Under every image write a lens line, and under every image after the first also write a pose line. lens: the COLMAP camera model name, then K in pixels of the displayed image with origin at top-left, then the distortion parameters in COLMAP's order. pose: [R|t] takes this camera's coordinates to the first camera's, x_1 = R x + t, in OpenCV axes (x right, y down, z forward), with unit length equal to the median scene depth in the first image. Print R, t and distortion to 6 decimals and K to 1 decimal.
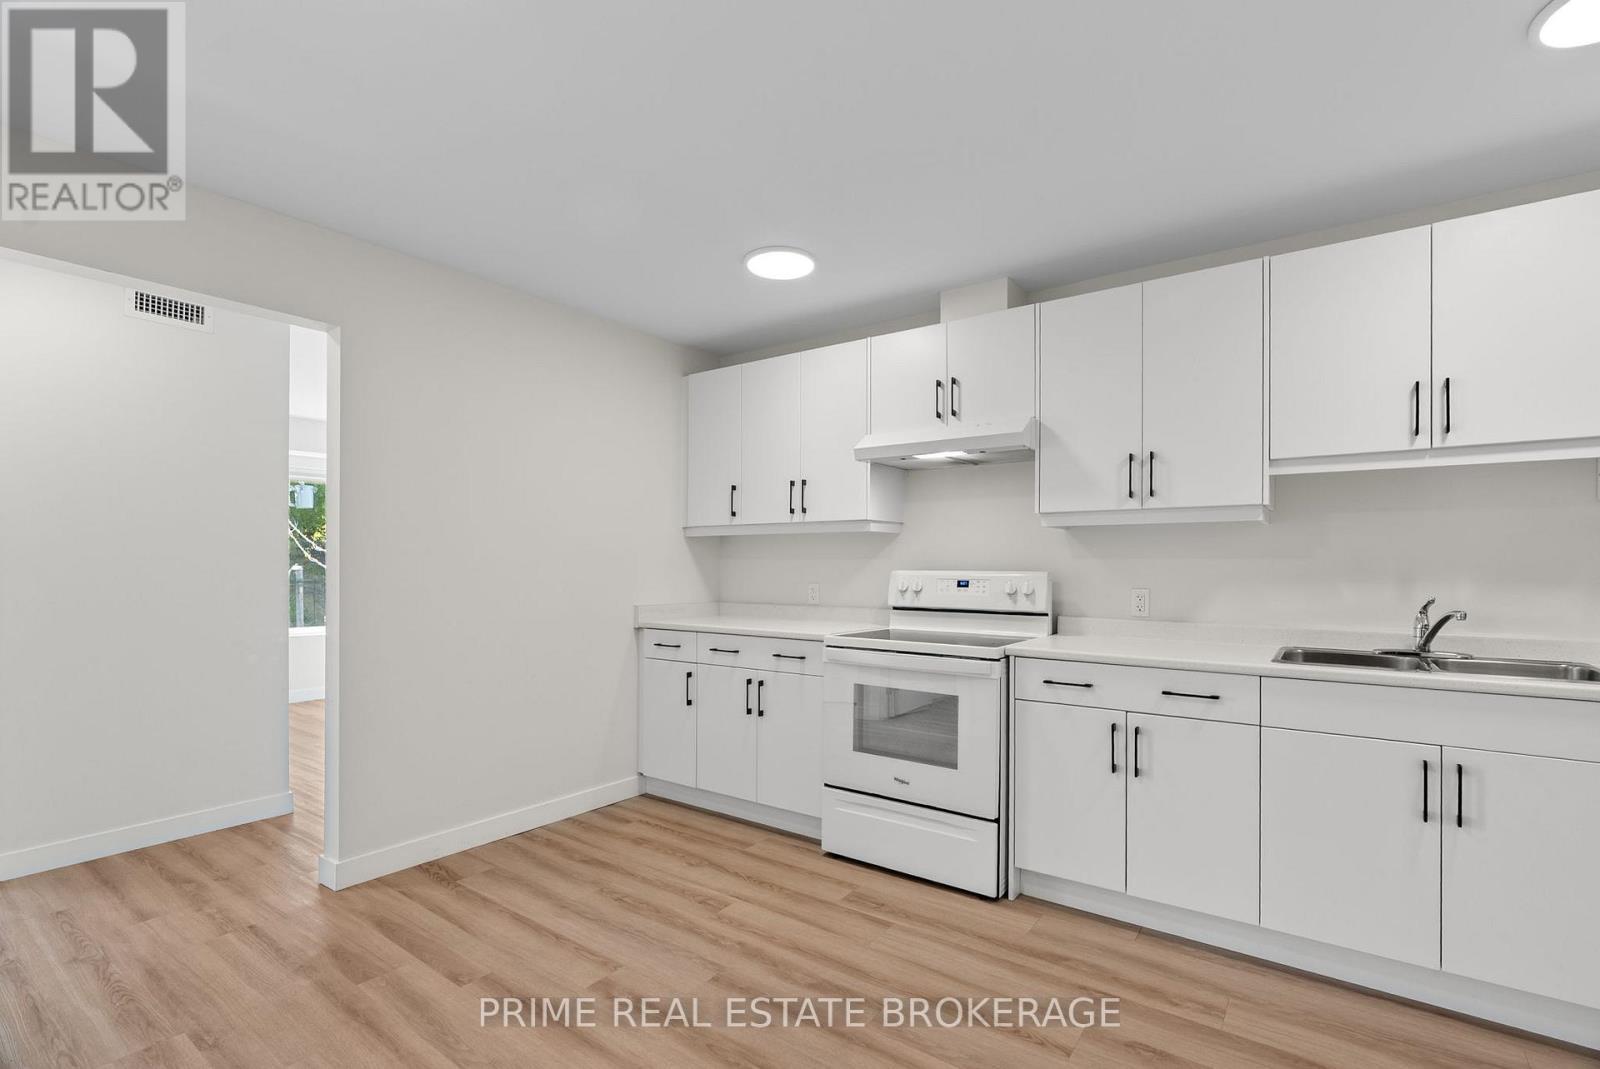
lens RADIAL K [[725.8, 0, 796.5], [0, 725.8, 570.6], [0, 0, 1]] dist [-0.005732, 0.000550]
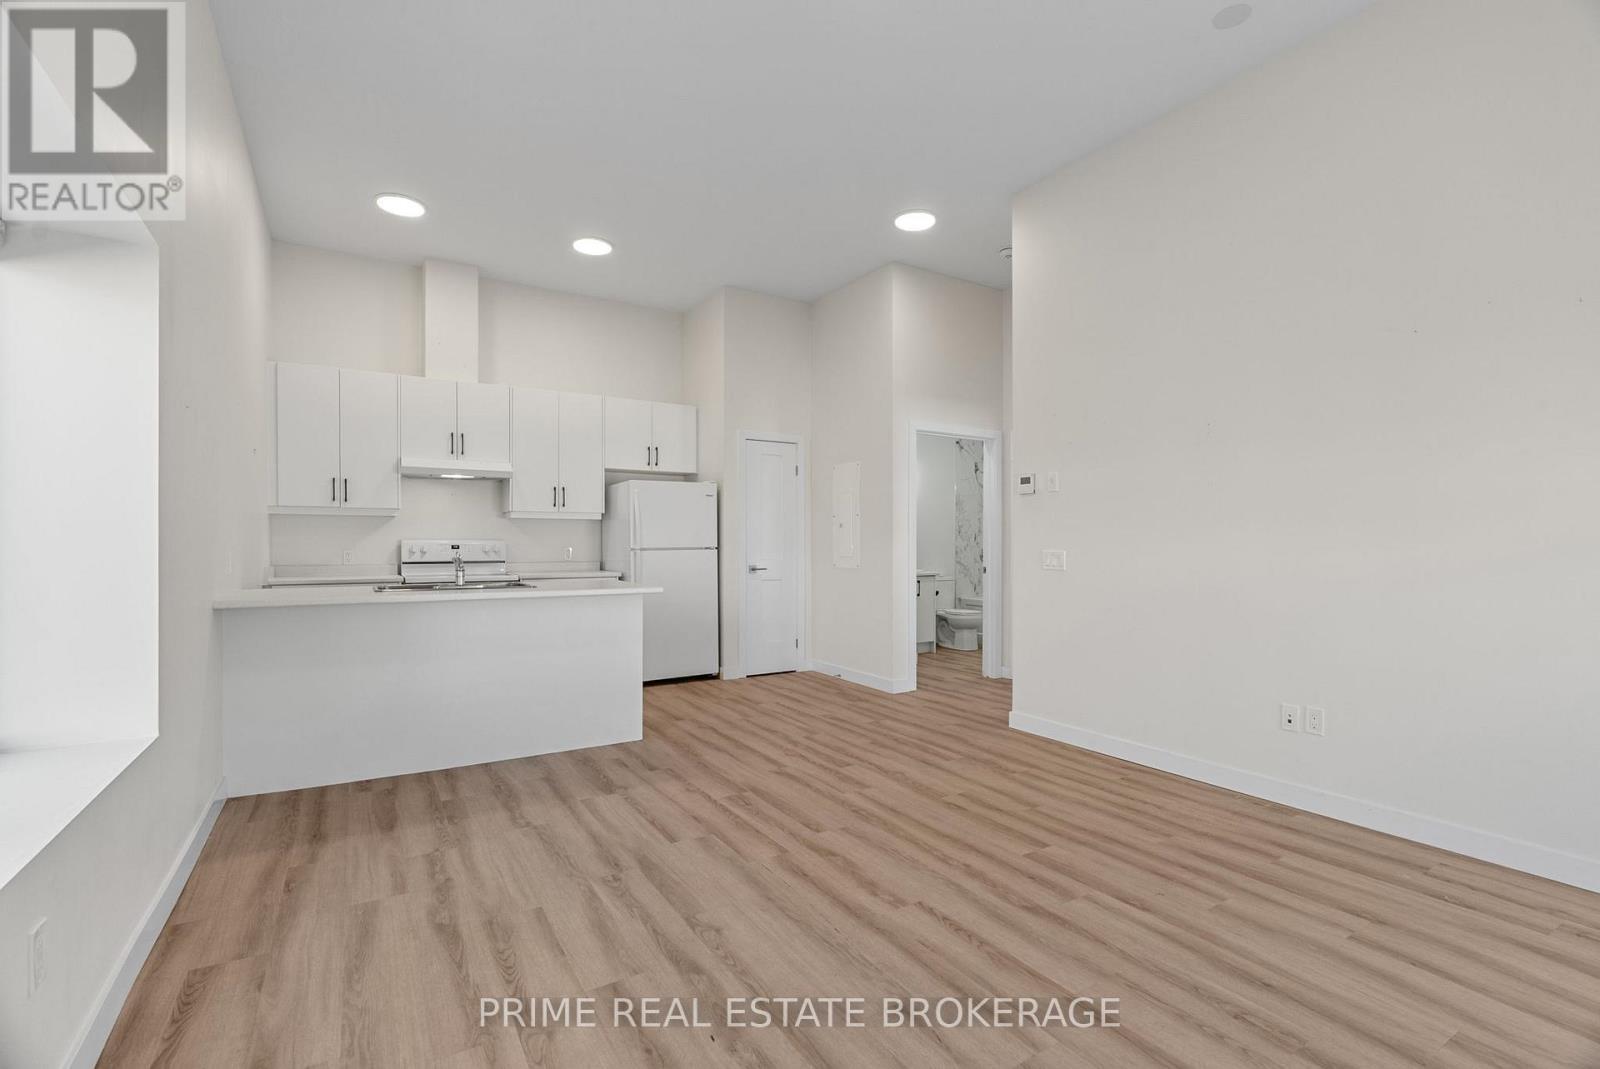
lens RADIAL K [[725.8, 0, 792.7], [0, 725.8, 540.8], [0, 0, 1]] dist [-0.005732, 0.000550]
pose [[0.406532, -0.005869, 0.913618, -1.101621], [0.003754, 0.999982, 0.004753, -0.002428], [-0.913629, 0.001497, 0.406547, -0.499902]]
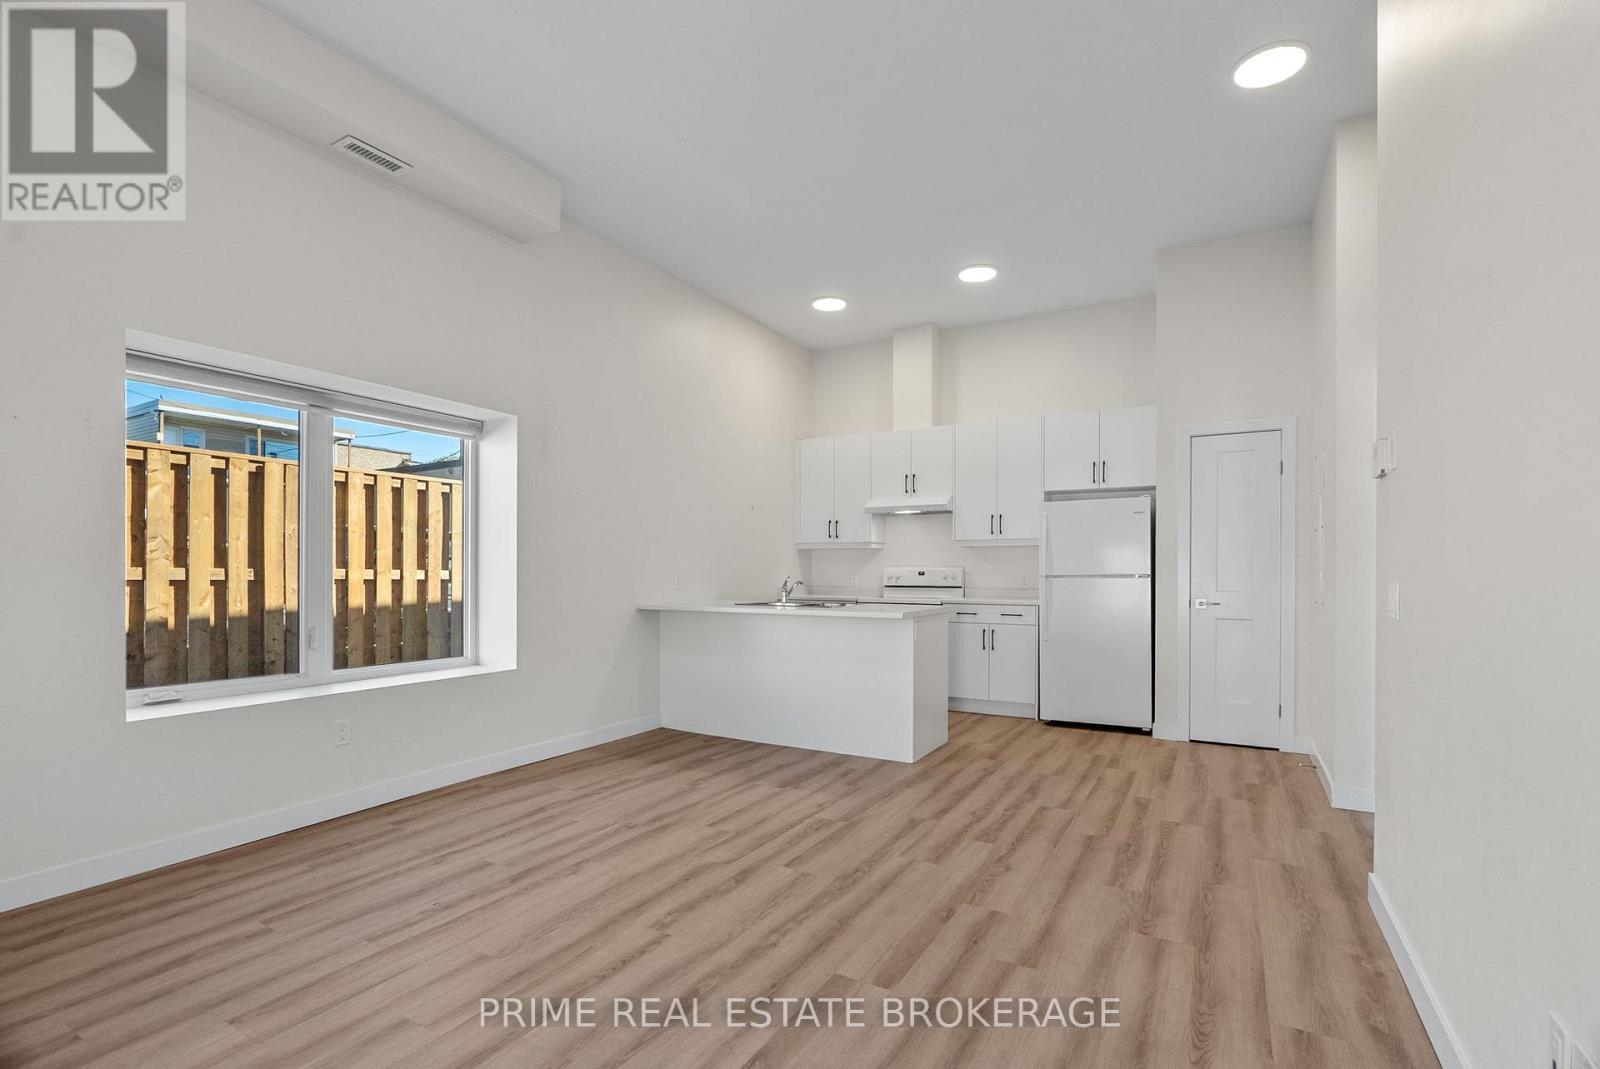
lens RADIAL K [[725.8, 0, 791.2], [0, 725.8, 567.7], [0, 0, 1]] dist [-0.005732, 0.000550]
pose [[0.996741, -0.006841, 0.080374, -0.303675], [0.007255, 0.999962, -0.004872, 0.010279], [-0.080338, 0.005439, 0.996753, -1.049857]]
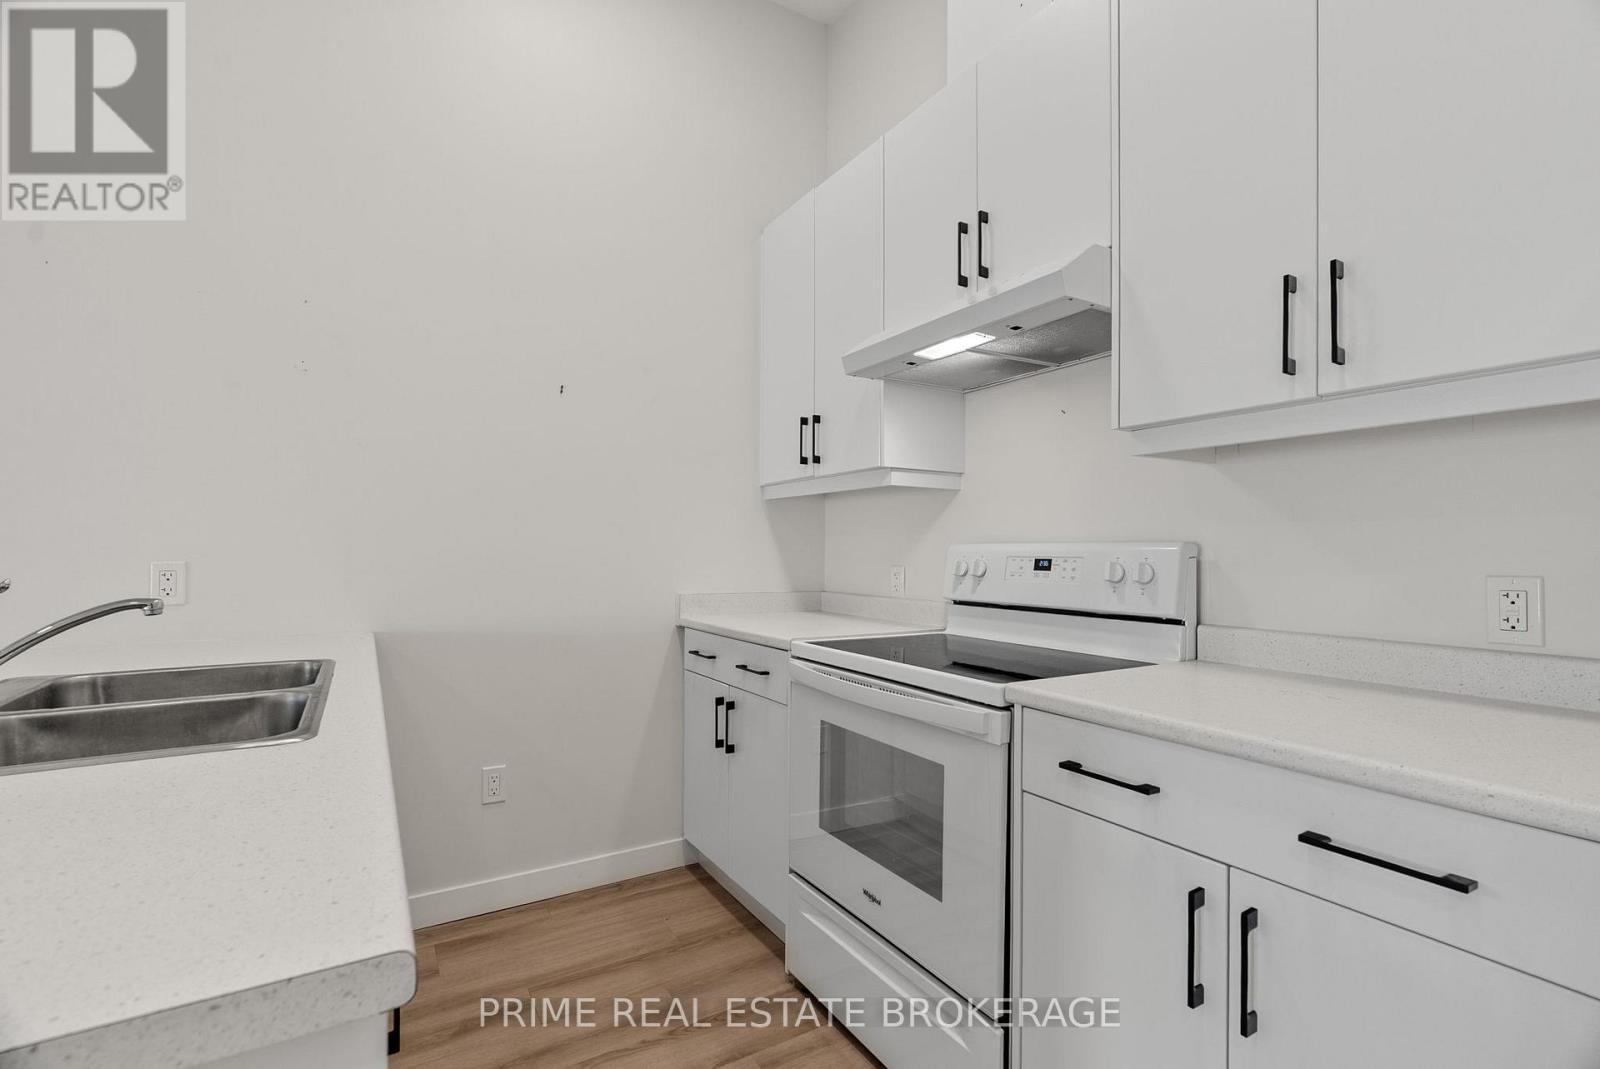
lens RADIAL K [[725.8, 0, 800.1], [0, 725.8, 550.0], [0, 0, 1]] dist [-0.005732, 0.000550]
pose [[0.916539, -0.006813, -0.399887, 0.309085], [0.006581, 0.999976, -0.001955, 0.006531], [0.399891, -0.000840, 0.916562, 0.398817]]
